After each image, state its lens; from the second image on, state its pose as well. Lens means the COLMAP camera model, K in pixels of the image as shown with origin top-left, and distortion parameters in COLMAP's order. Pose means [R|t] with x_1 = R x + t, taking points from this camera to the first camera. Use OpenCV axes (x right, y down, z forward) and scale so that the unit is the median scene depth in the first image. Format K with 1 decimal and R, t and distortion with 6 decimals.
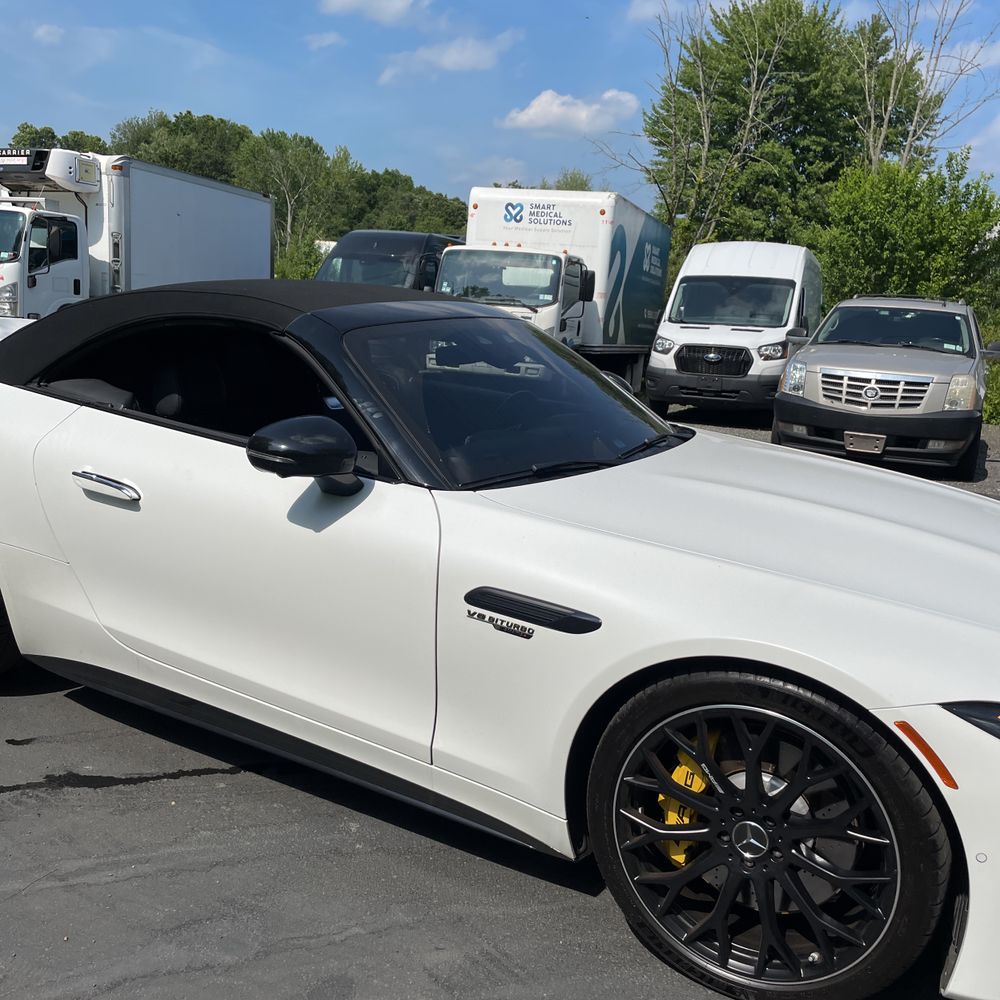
lens RADIAL K [[1007.3, 0, 500.0], [0, 1007.3, 500.0], [0, 0, 1]] dist [0.078285, -0.107669]
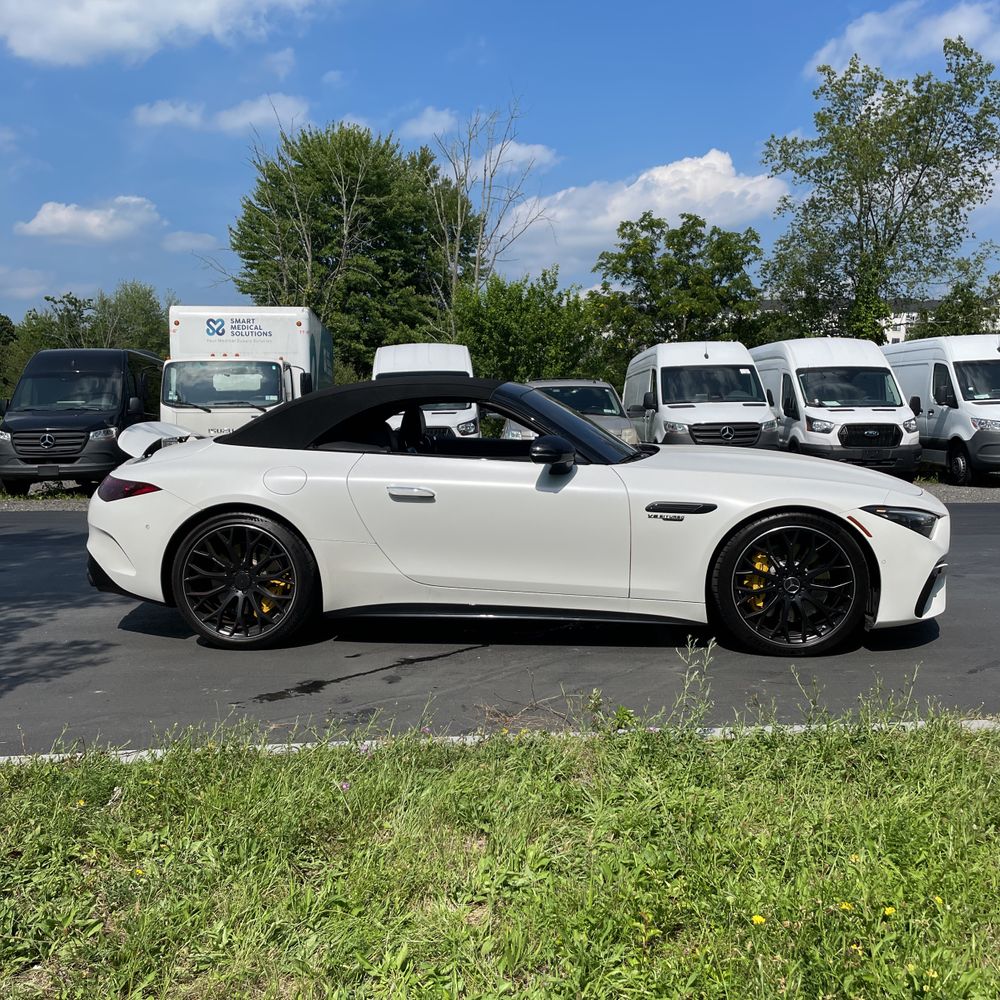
lens RADIAL K [[1007.3, 0, 500.0], [0, 1007.3, 500.0], [0, 0, 1]] dist [0.078285, -0.107669]
pose [[0.911497, -0.111546, 0.395892, -0.944016], [0.149391, 0.986574, -0.065980, 0.139900], [-0.383217, 0.119283, 0.915924, -0.685399]]
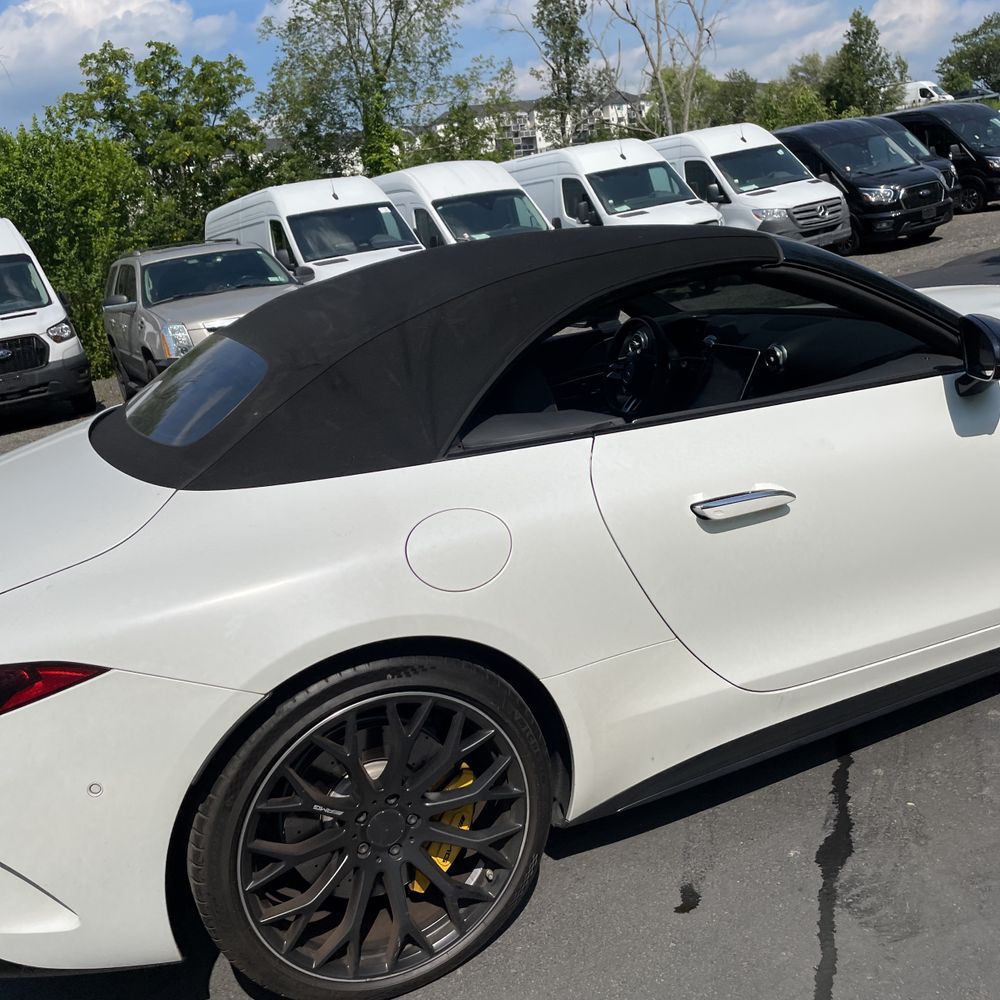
lens RADIAL K [[1007.3, 0, 500.0], [0, 1007.3, 500.0], [0, 0, 1]] dist [0.078285, -0.107669]
pose [[0.583434, -0.360547, 0.727743, -1.044413], [0.336960, 0.922757, 0.187021, -0.219975], [-0.738960, 0.136106, 0.659858, 0.631807]]
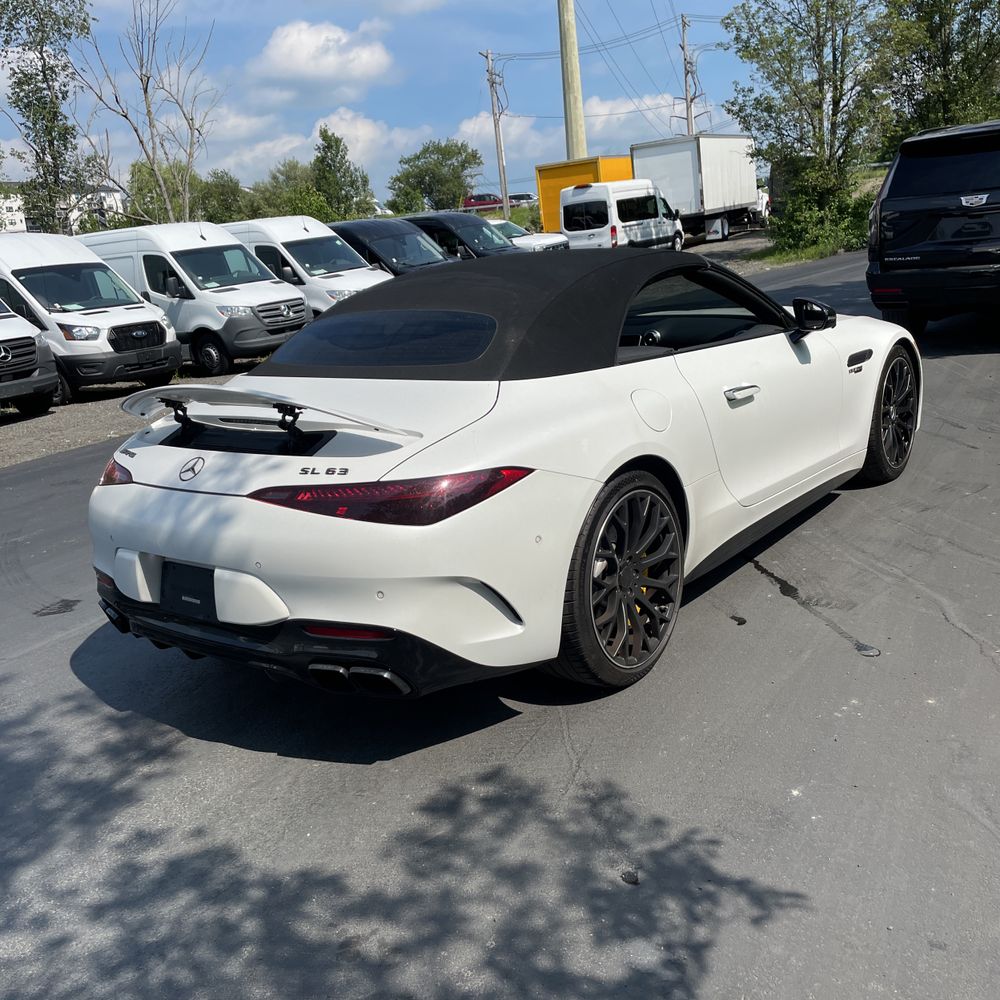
lens RADIAL K [[1007.3, 0, 500.0], [0, 1007.3, 500.0], [0, 0, 1]] dist [0.078285, -0.107669]
pose [[0.135822, -0.322141, 0.936898, -1.733384], [0.314915, 0.910654, 0.267464, -0.344955], [-0.939351, 0.258716, 0.225134, 1.025212]]
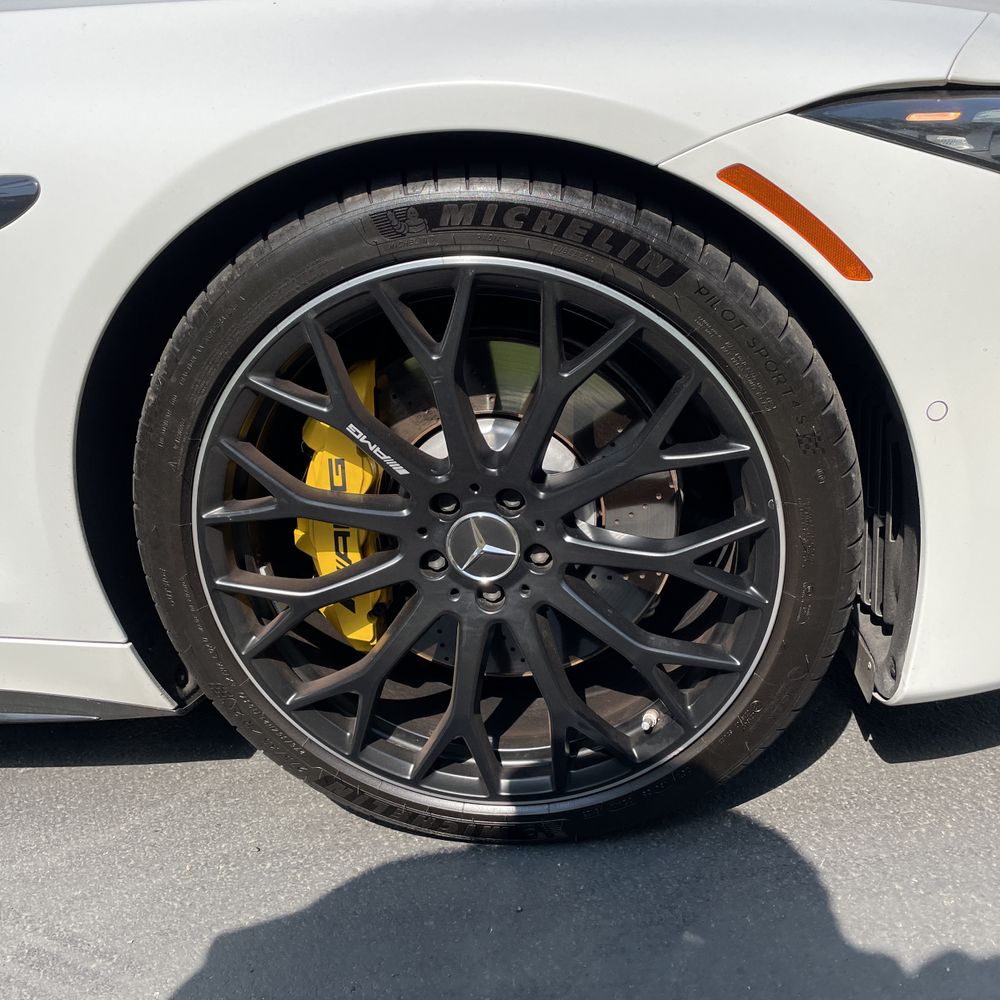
lens RADIAL K [[1007.3, 0, 500.0], [0, 1007.3, 500.0], [0, 0, 1]] dist [0.078285, -0.107669]
pose [[0.918826, -0.286986, 0.270921, 0.093686], [0.241953, 0.951939, 0.187808, 0.162603], [-0.311798, -0.107012, 0.944103, 0.394939]]
